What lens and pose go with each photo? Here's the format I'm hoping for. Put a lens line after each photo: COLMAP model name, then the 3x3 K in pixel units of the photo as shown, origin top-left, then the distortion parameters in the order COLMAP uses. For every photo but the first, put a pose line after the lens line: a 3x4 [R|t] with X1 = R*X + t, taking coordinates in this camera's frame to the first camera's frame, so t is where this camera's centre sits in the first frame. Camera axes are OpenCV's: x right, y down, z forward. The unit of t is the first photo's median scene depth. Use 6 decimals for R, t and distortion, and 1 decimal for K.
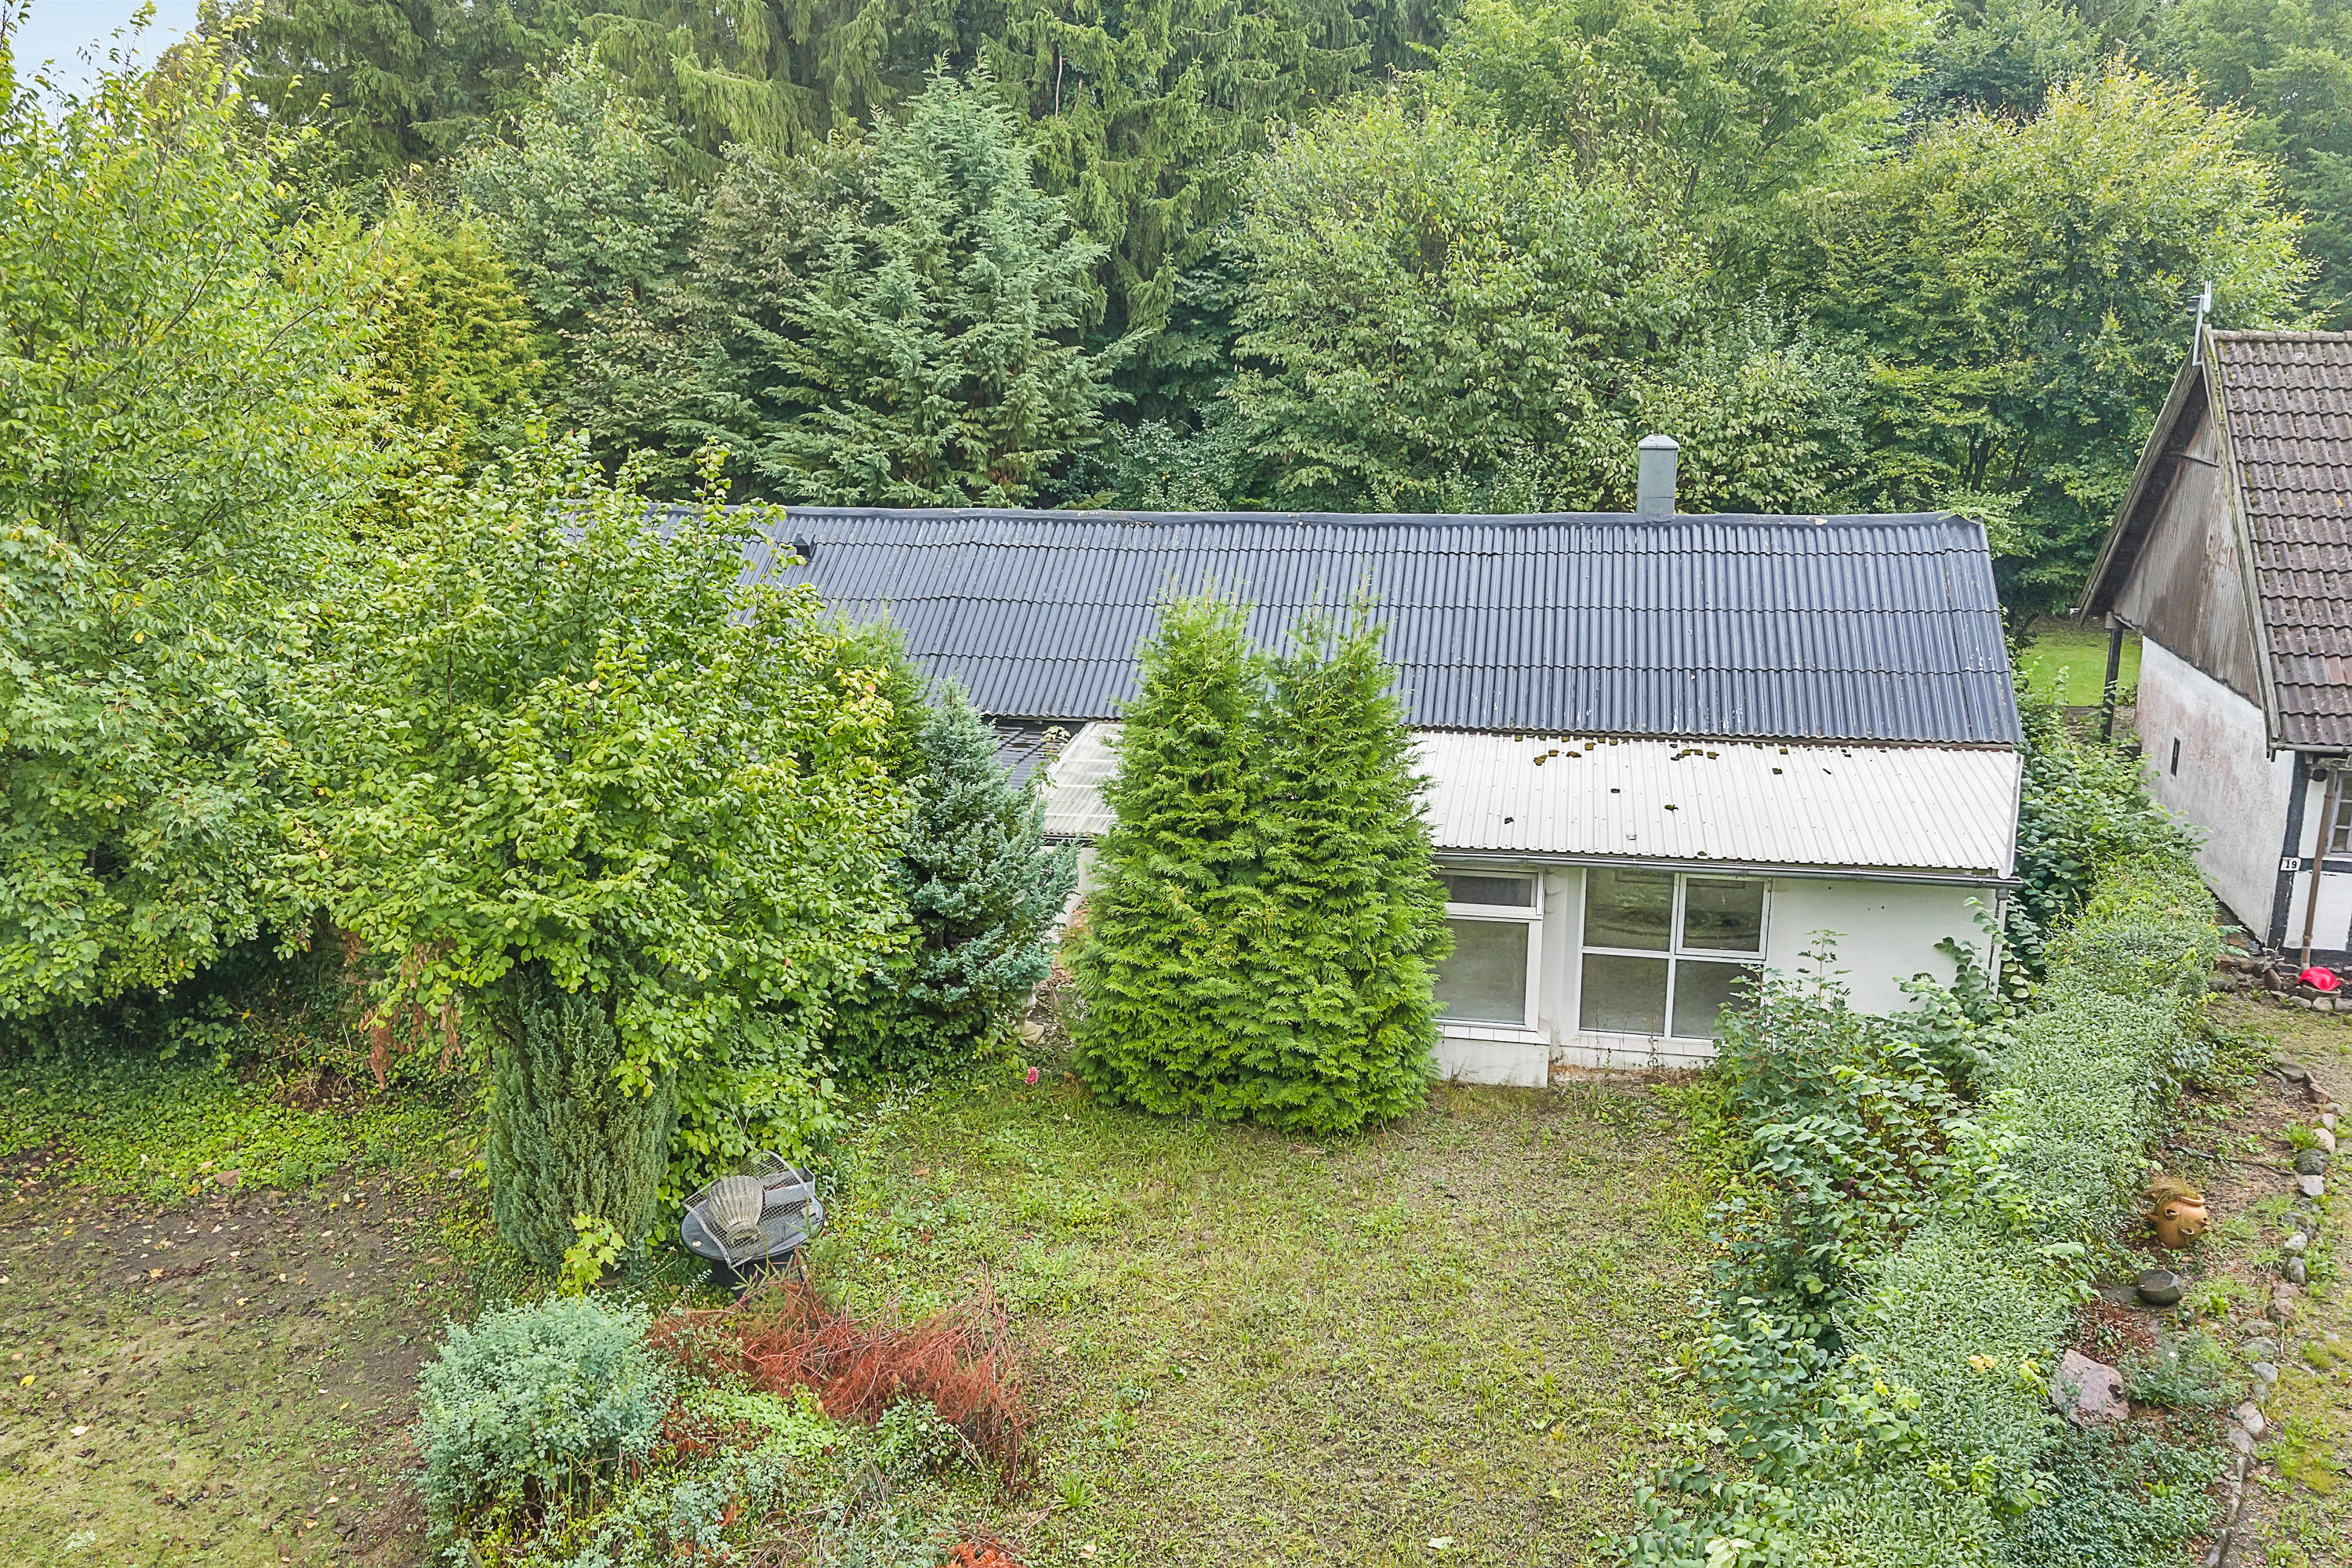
lens RADIAL K [[1936.4, 0, 1176.0], [0, 1936.4, 784.0], [0, 0, 1]] dist [0.024746, -0.005816]
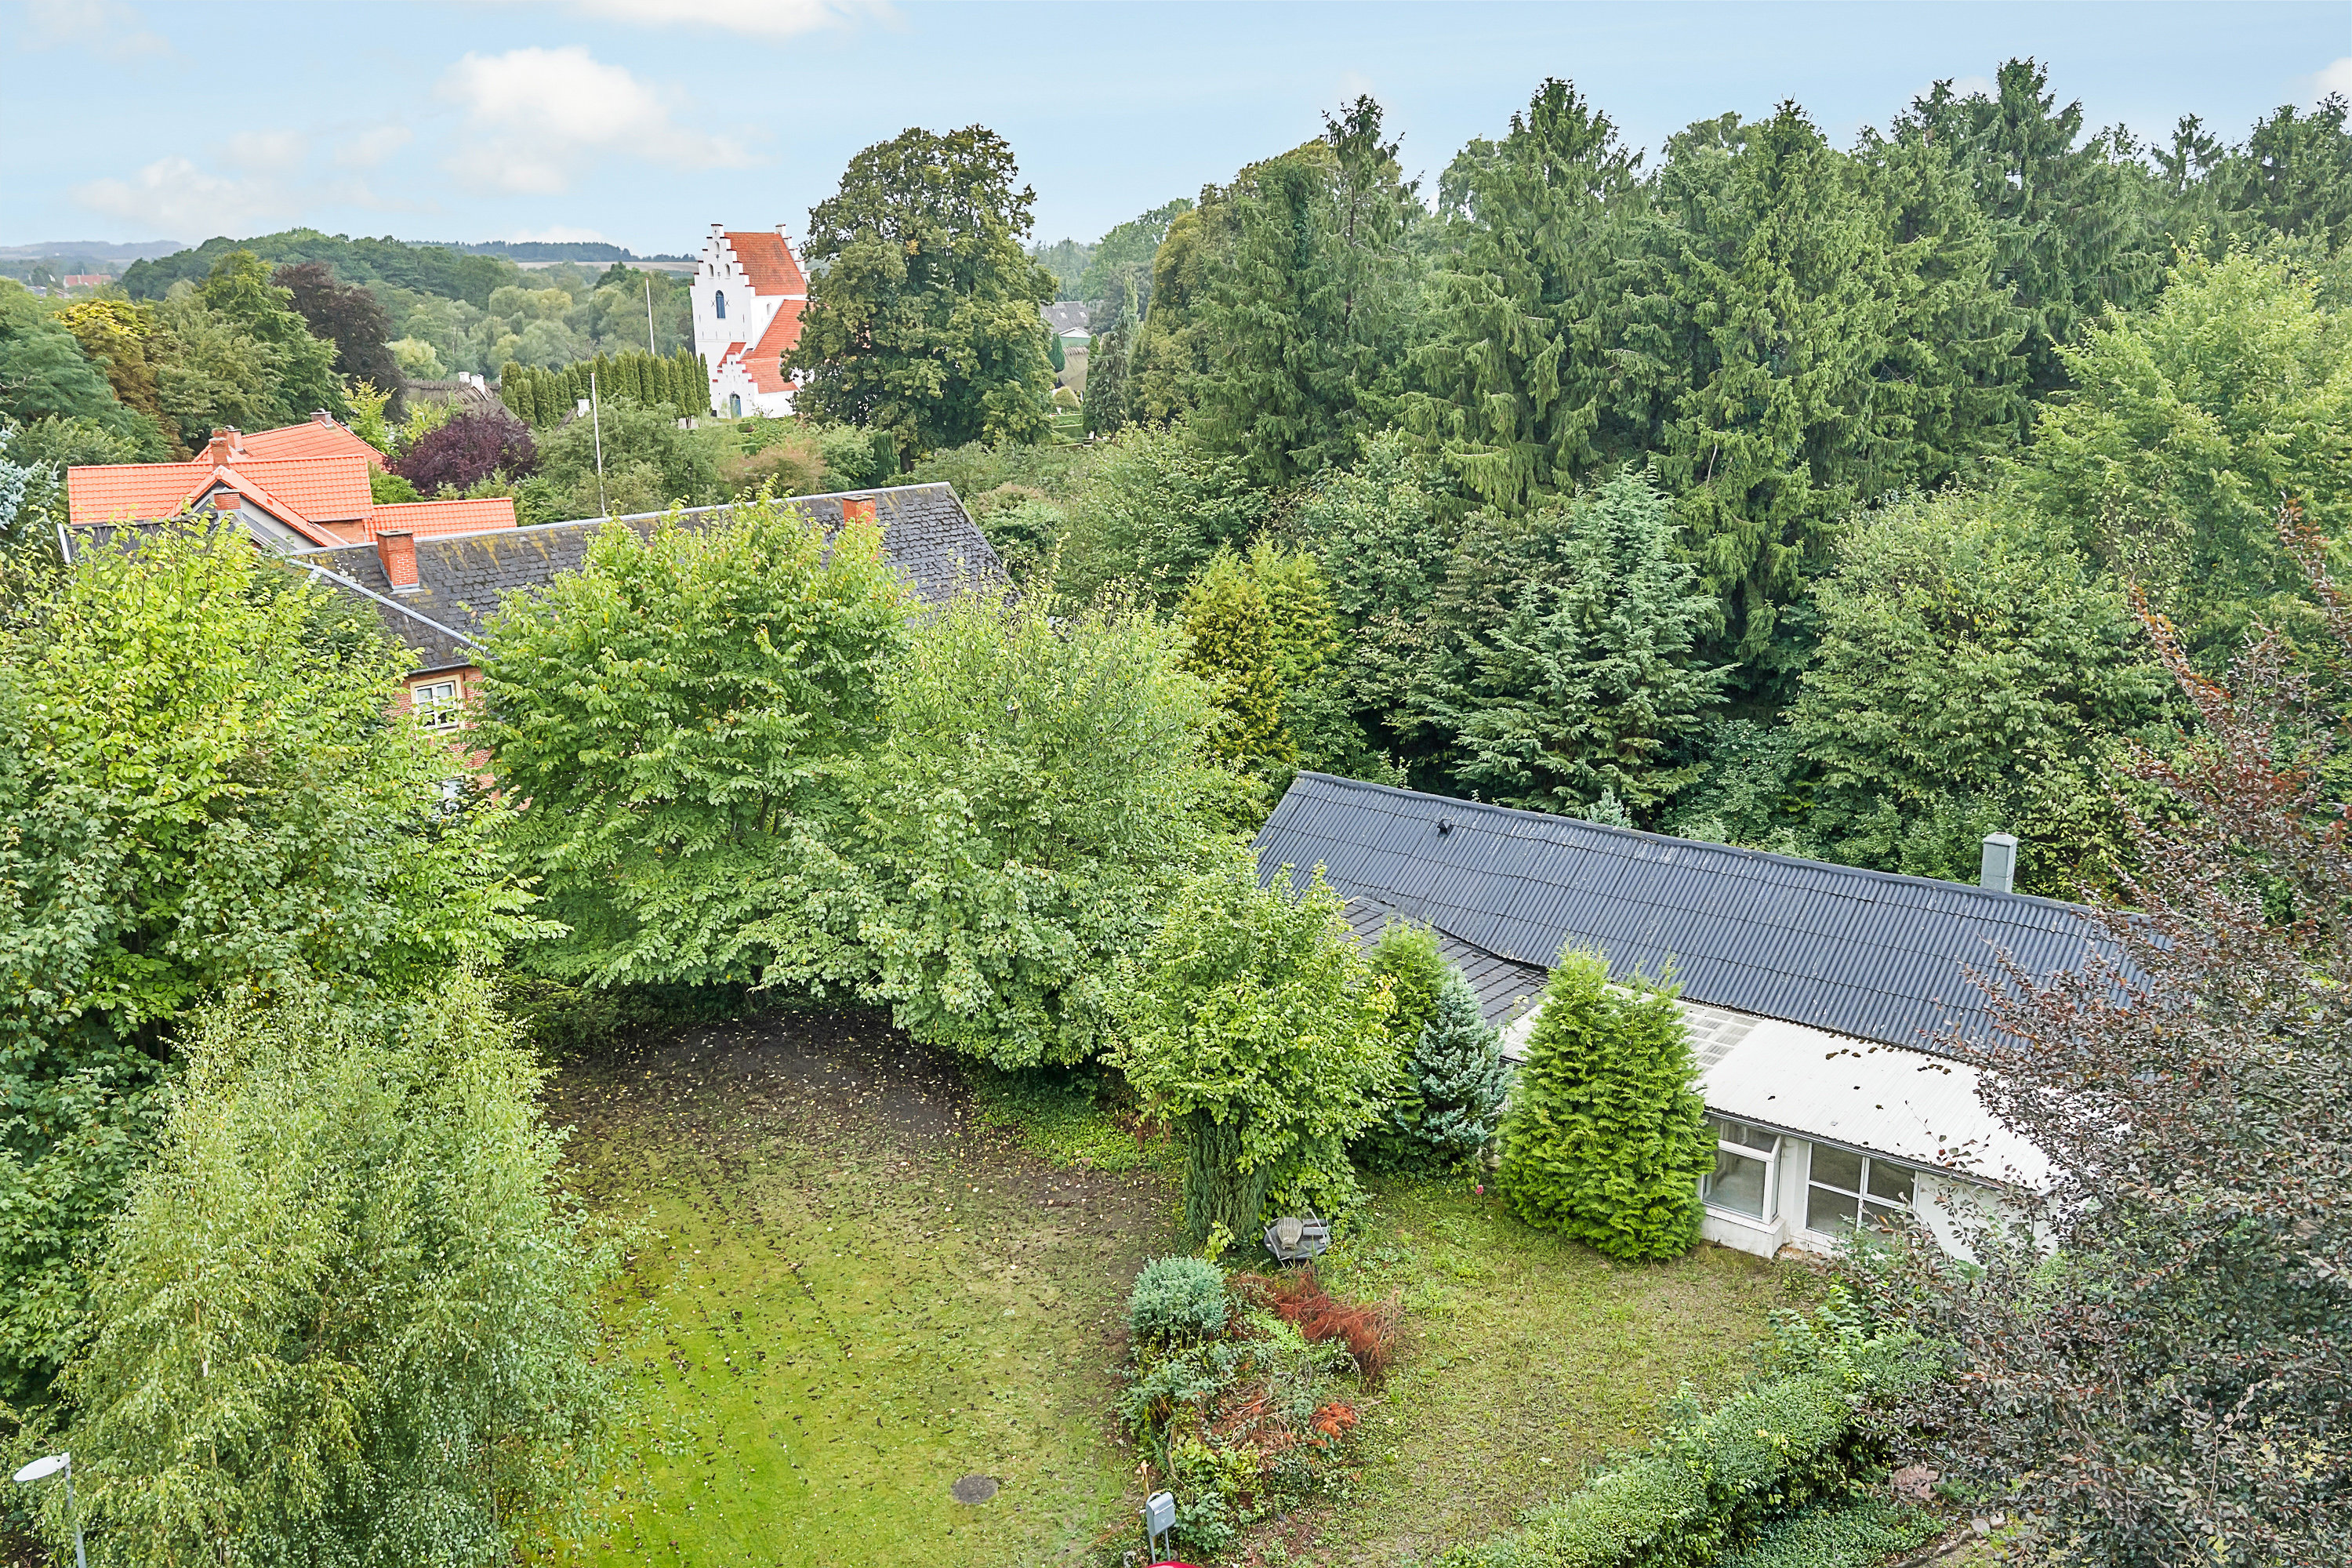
lens RADIAL K [[1936.4, 0, 1176.0], [0, 1936.4, 784.0], [0, 0, 1]] dist [0.024746, -0.005816]
pose [[0.892974, 0.111173, -0.436162, 0.446555], [-0.106144, 0.993700, 0.035970, -0.277146], [0.437413, 0.014176, 0.899149, -0.804389]]
